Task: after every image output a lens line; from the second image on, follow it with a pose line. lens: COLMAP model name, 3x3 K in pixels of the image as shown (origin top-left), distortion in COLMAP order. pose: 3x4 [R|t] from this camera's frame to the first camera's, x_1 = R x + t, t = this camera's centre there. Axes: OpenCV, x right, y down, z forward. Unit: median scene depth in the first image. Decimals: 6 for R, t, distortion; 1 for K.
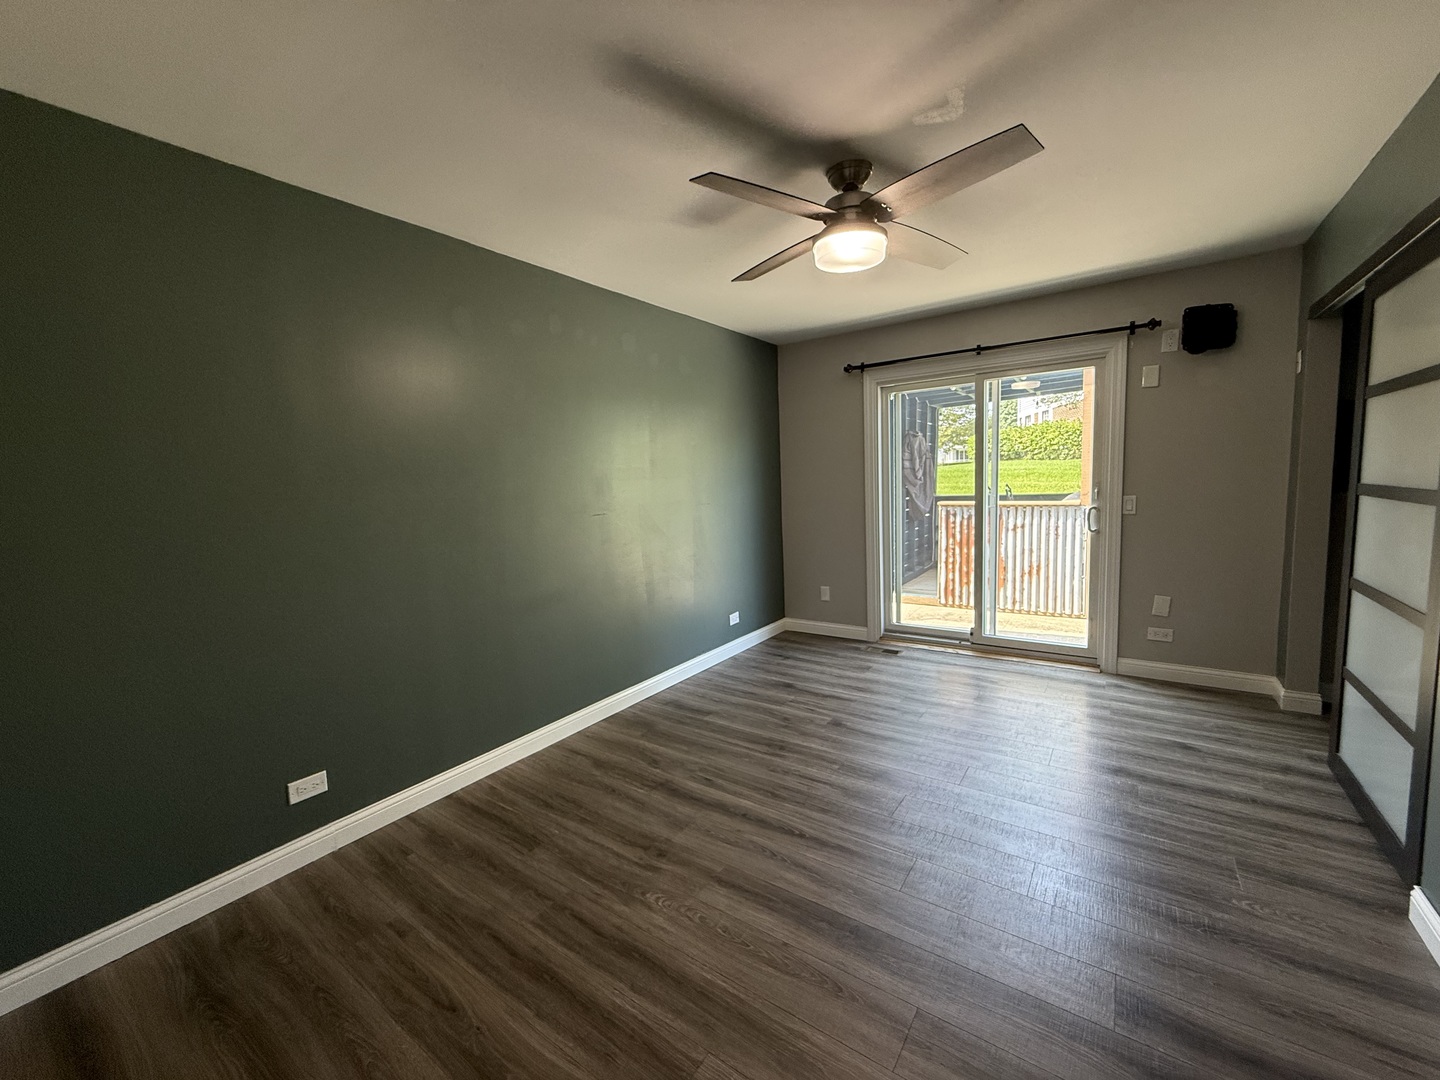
lens RADIAL K [[575.5, 0, 720.2], [0, 575.5, 542.4], [0, 0, 1]] dist [0.003259, -0.000577]
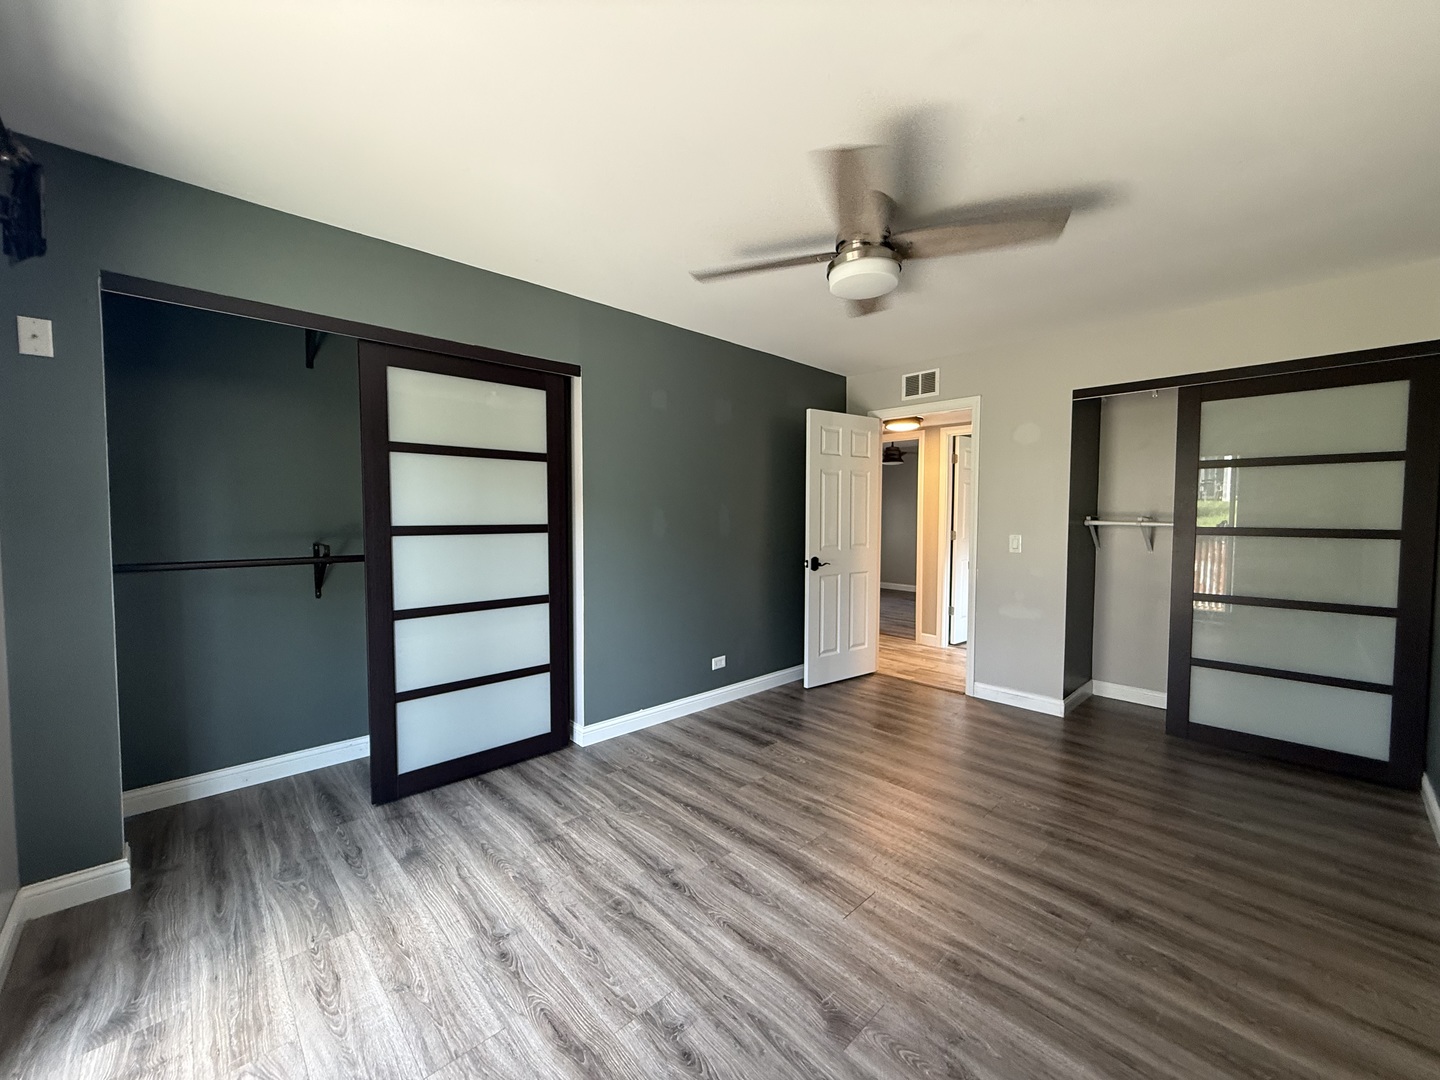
lens RADIAL K [[575.5, 0, 717.7], [0, 575.5, 537.1], [0, 0, 1]] dist [0.003259, -0.000577]
pose [[-0.980615, 0.027131, 0.194056, 0.224772], [0.054874, 0.988764, 0.139049, -0.165125], [-0.188103, 0.147002, -0.971086, 1.609369]]
